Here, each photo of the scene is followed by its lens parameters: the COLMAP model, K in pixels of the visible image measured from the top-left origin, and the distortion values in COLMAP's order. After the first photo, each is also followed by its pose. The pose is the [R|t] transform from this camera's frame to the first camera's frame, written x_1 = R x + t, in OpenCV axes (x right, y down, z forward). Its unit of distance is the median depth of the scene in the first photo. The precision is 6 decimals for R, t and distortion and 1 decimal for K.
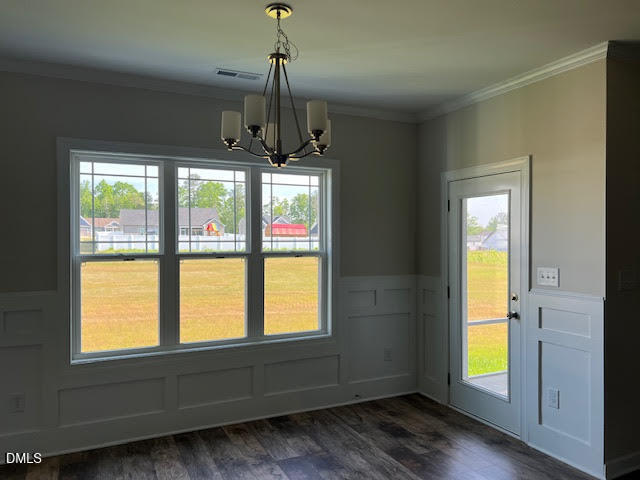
lens RADIAL K [[477.6, 0, 320.0], [0, 477.6, 240.0], [0, 0, 1]] dist [0.001406, -0.000163]
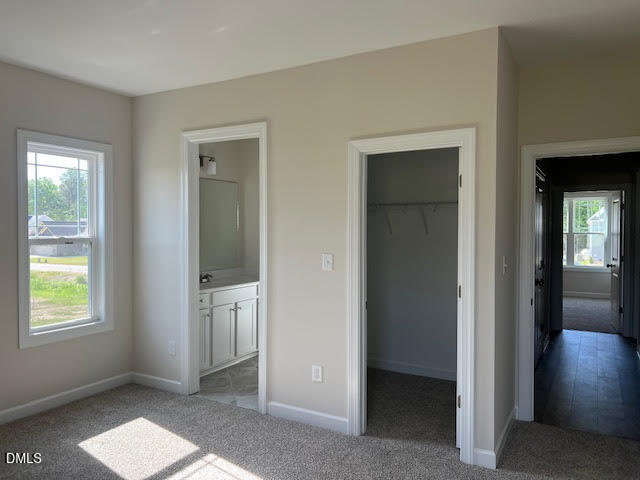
lens RADIAL K [[477.6, 0, 320.0], [0, 477.6, 240.0], [0, 0, 1]] dist [0.001406, -0.000163]
pose [[0.825497, -0.011483, 0.564290, -0.176337], [-0.005016, 0.999604, 0.027680, -0.000207], [-0.564385, -0.025680, 0.825112, -0.078464]]
